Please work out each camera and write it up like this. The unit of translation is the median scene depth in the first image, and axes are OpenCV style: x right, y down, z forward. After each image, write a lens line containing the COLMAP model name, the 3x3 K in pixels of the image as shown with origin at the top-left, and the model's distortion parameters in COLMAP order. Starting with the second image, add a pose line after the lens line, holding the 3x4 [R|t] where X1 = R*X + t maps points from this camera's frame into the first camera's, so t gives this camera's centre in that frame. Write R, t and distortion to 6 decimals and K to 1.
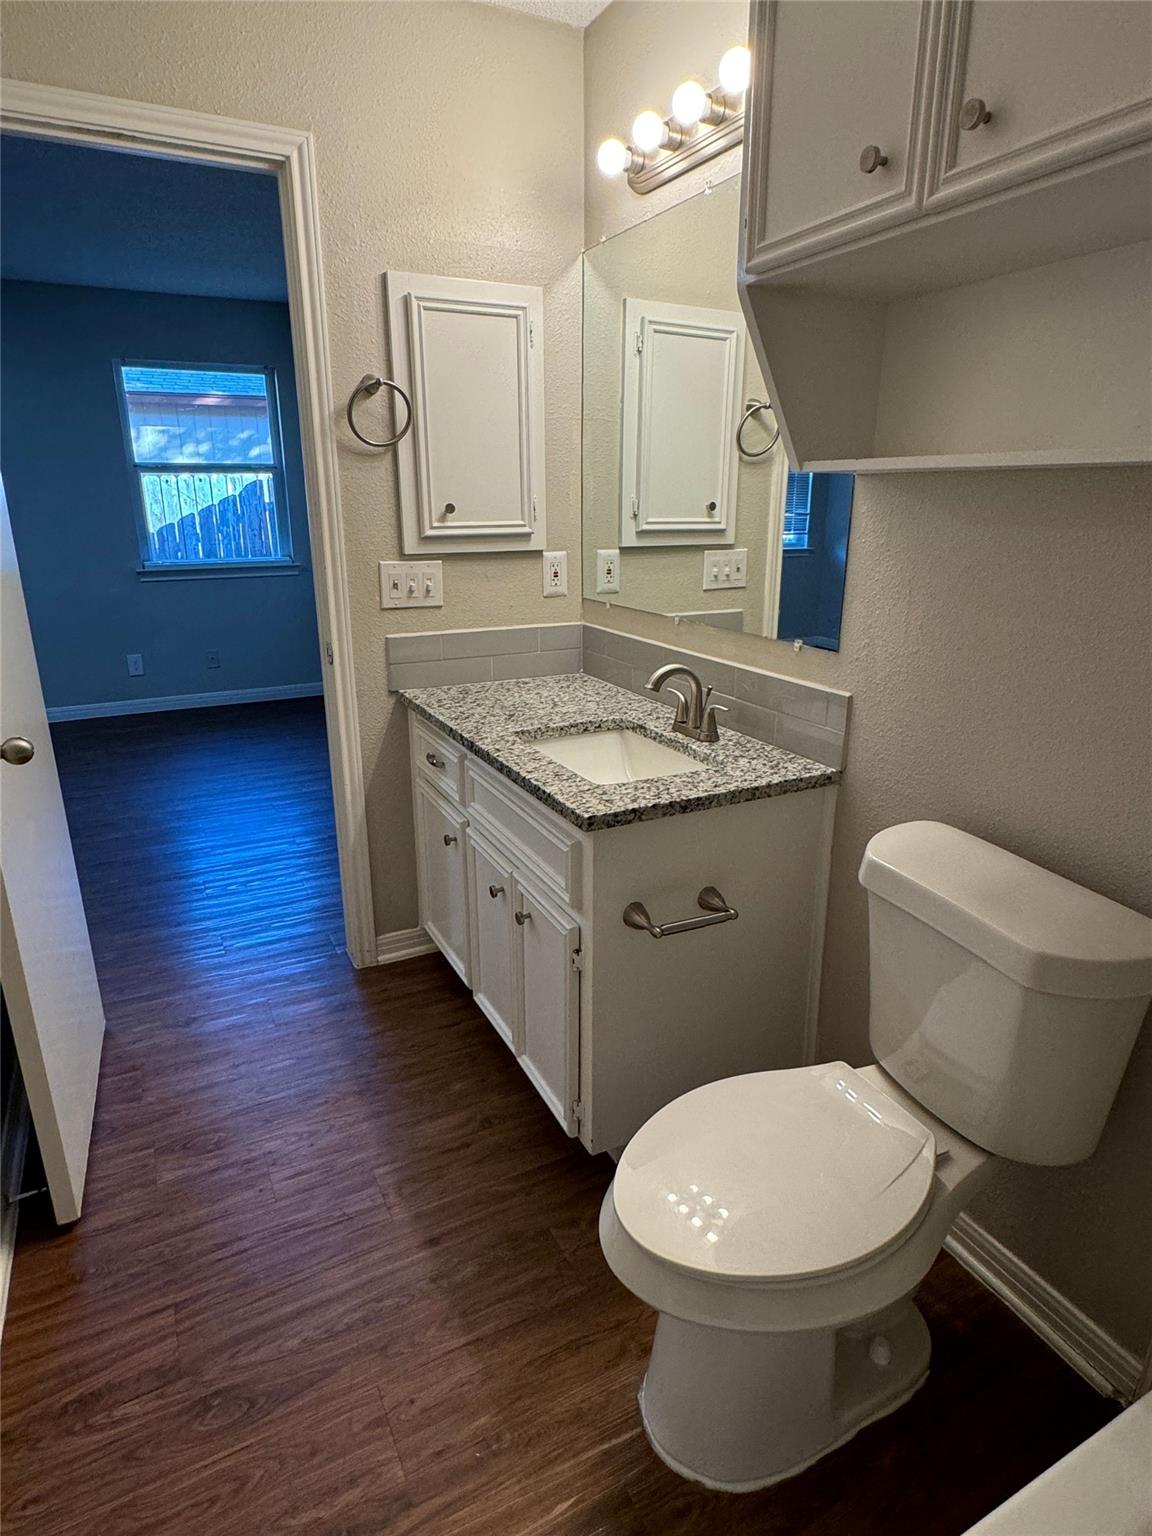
lens RADIAL K [[860.6, 0, 576.0], [0, 860.6, 768.0], [0, 0, 1]] dist [-0.000063, -0.001646]
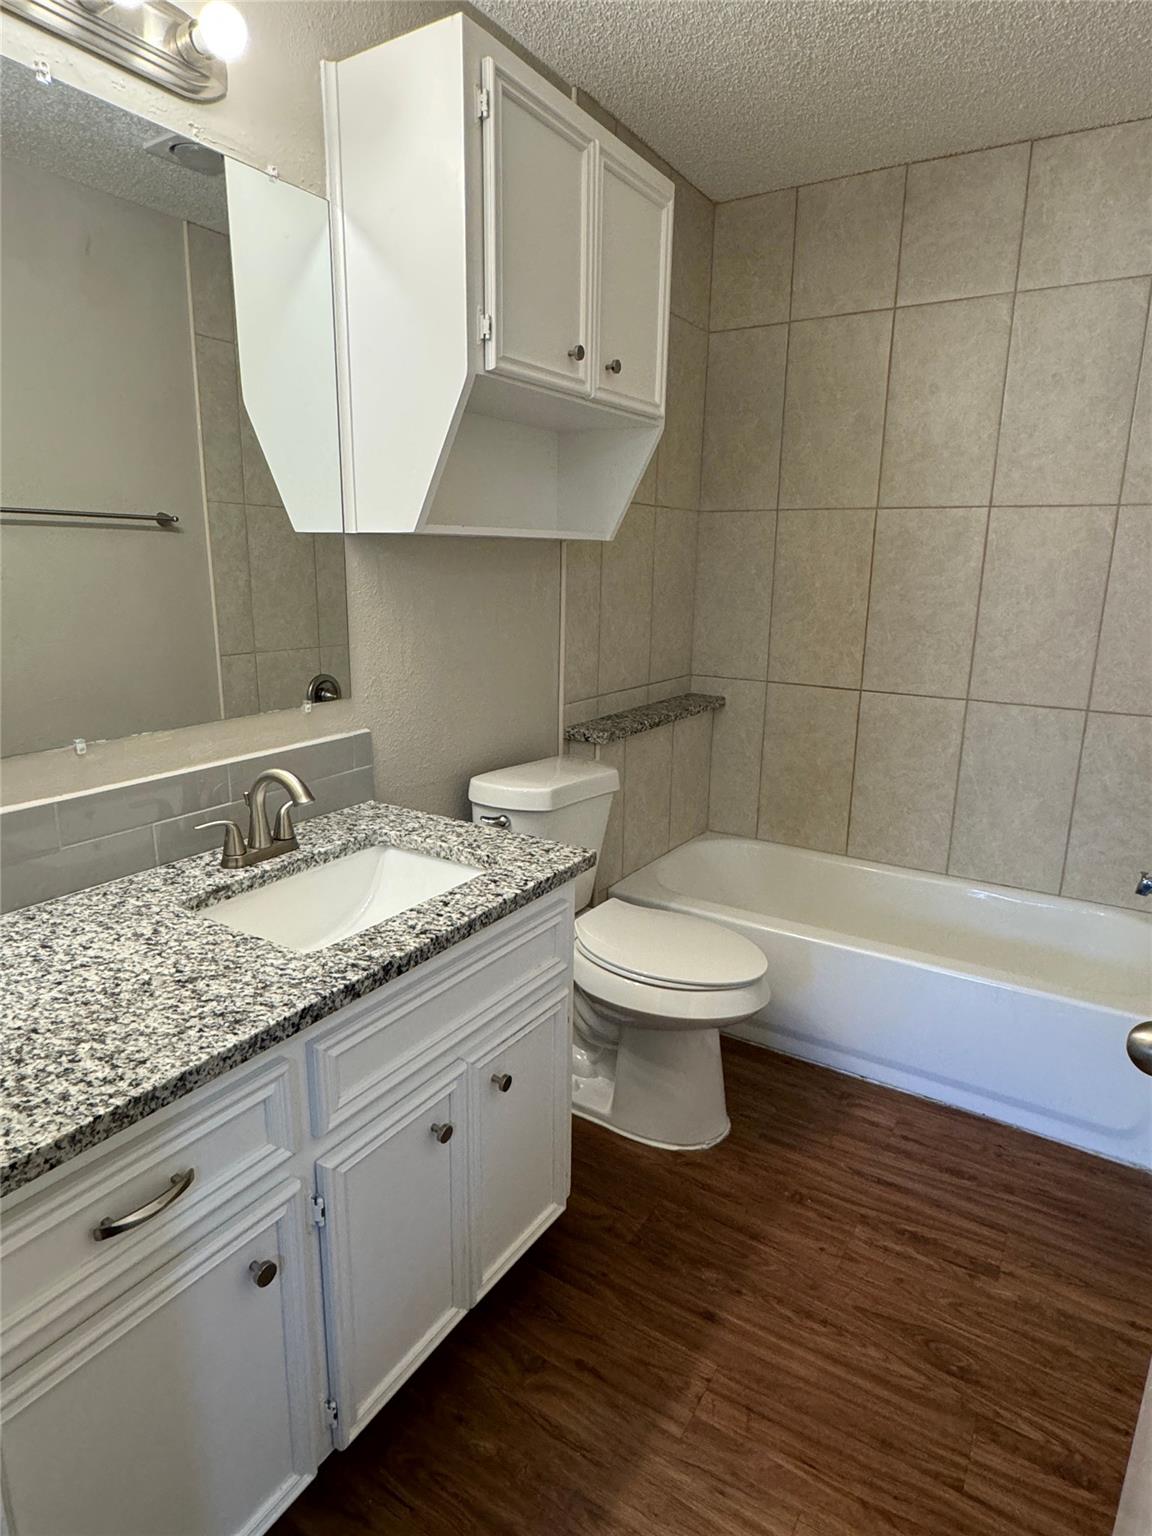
lens RADIAL K [[860.6, 0, 576.0], [0, 860.6, 768.0], [0, 0, 1]] dist [-0.000063, -0.001646]
pose [[-0.502440, -0.218120, 0.836647, -0.749082], [0.246196, 0.891505, 0.380272, -0.395131], [-0.828819, 0.397043, -0.394228, 1.231166]]
